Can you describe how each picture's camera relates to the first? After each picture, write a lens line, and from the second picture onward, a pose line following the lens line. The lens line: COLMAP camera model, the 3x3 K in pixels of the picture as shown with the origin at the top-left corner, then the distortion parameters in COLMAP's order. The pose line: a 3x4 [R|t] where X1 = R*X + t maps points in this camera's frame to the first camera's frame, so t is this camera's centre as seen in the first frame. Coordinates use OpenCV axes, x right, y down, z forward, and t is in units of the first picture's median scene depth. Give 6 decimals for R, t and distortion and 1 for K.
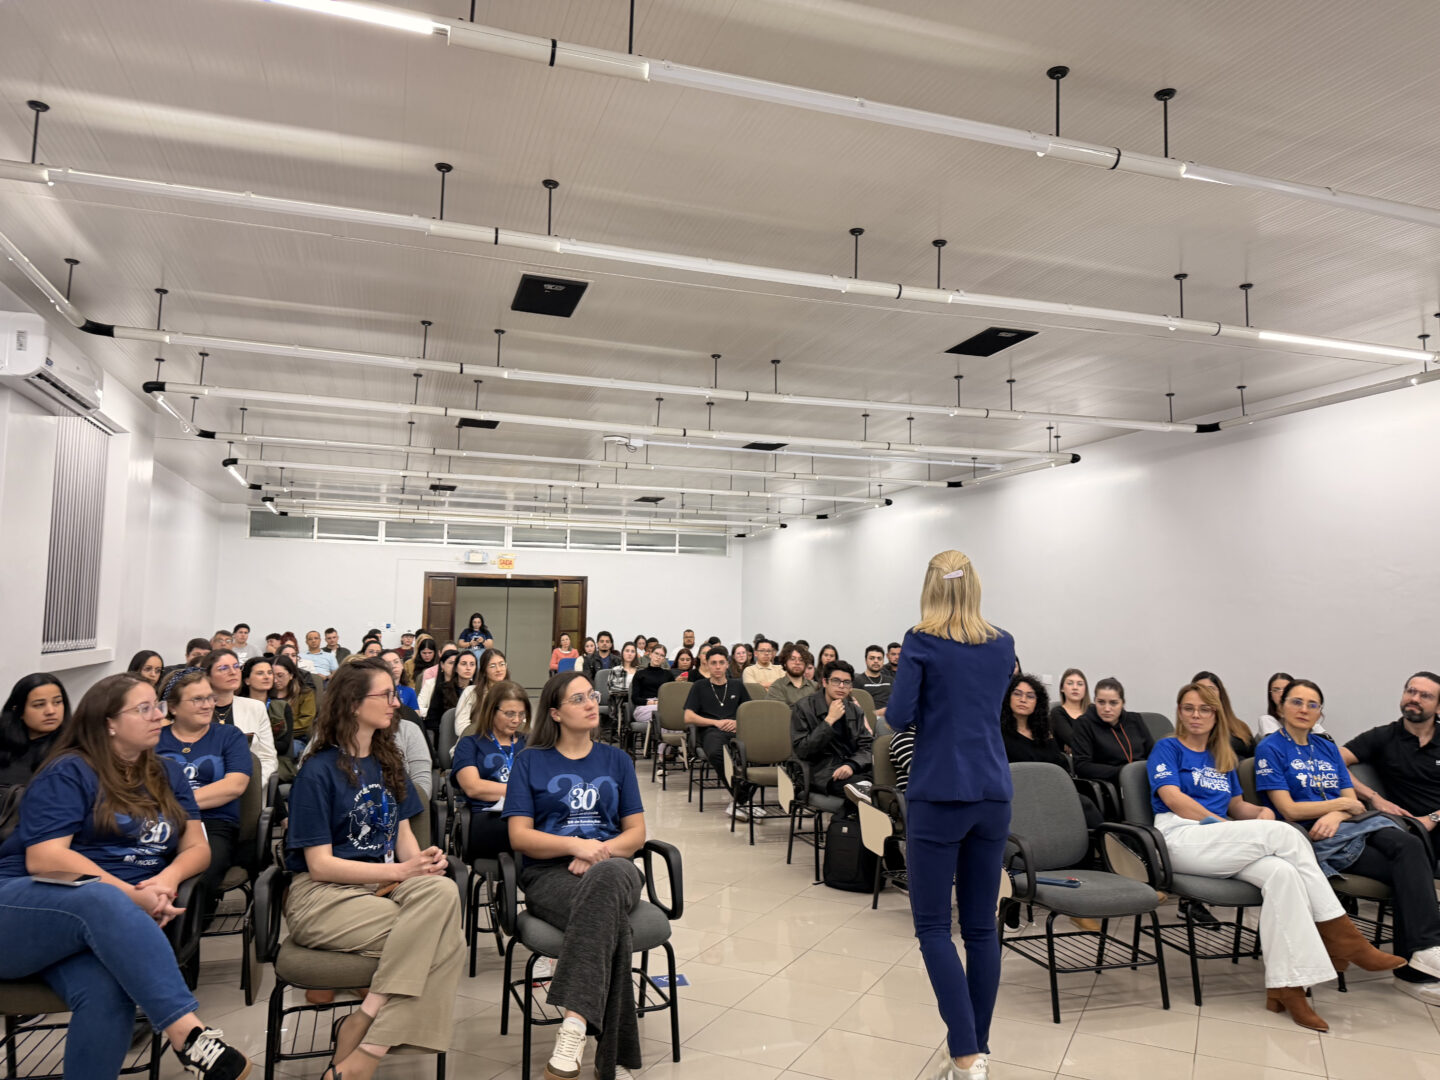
lens RADIAL K [[1008.5, 0, 718.5], [0, 1008.5, 546.1], [0, 0, 1]] dist [0.033521, -0.021730]
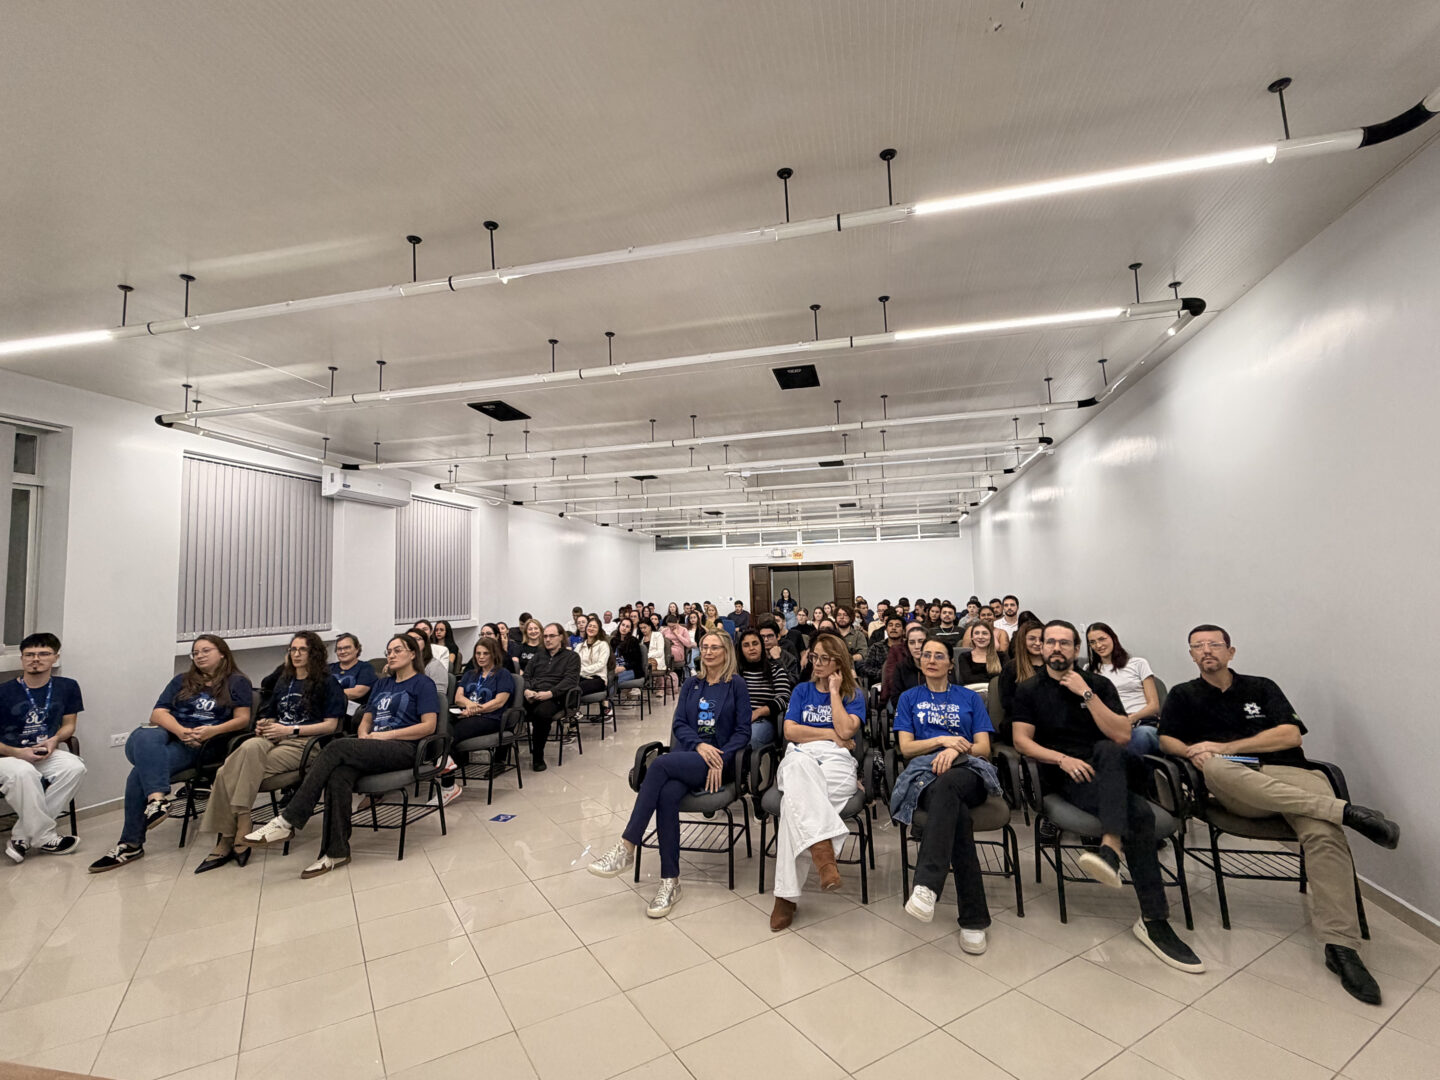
lens RADIAL K [[667.0, 0, 719.0], [0, 667.0, 530.4], [0, 0, 1]] dist [-0.003205, -0.000500]
pose [[0.851762, -0.092010, -0.515786, 0.226332], [0.083854, 0.995709, -0.039148, 0.009671], [0.517175, -0.009906, 0.855823, 0.069539]]
